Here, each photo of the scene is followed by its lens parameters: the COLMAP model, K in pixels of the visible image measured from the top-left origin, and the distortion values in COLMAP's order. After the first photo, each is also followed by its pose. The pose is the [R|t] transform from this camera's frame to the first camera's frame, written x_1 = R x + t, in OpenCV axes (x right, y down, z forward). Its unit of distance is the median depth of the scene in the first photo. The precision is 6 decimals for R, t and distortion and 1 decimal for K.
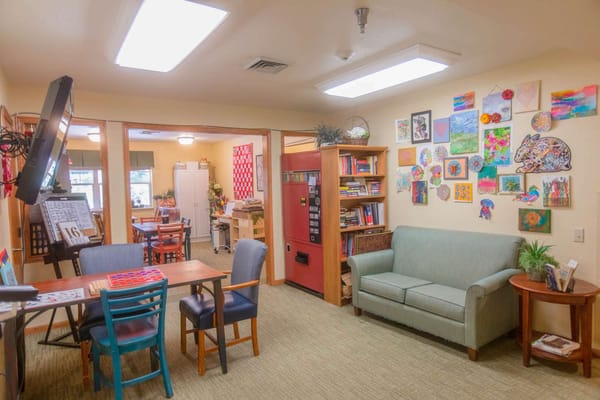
lens RADIAL K [[368.7, 0, 302.0], [0, 368.7, 198.0], [0, 0, 1]] dist [-0.031338, 0.003585]
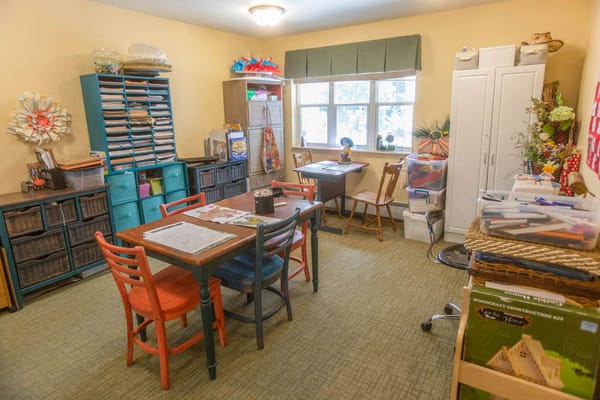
lens RADIAL K [[348.5, 0, 299.2], [0, 348.5, 190.0], [0, 0, 1]] dist [-0.033498, 0.019526]
pose [[0.378523, 0.222419, -0.898471, -0.047767], [-0.032282, 0.973281, 0.227338, -0.057447], [0.925029, -0.057048, 0.375589, 1.352344]]
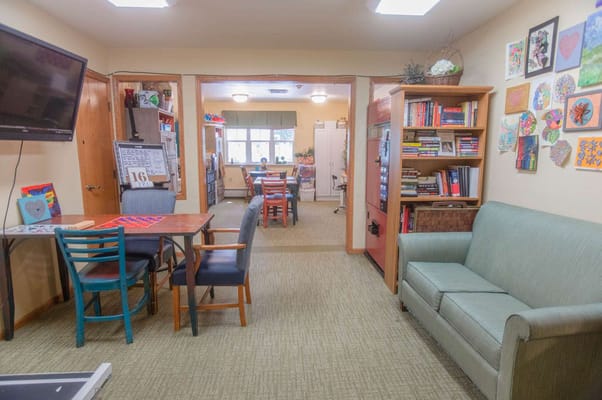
lens RADIAL K [[349.7, 0, 304.1], [0, 349.7, 199.6], [0, 0, 1]] dist [-0.033498, 0.019526]
pose [[0.867092, 0.097789, -0.488455, 0.258916], [-0.045040, 0.991917, 0.118628, 0.010265], [0.496107, -0.080861, 0.864488, 0.241216]]
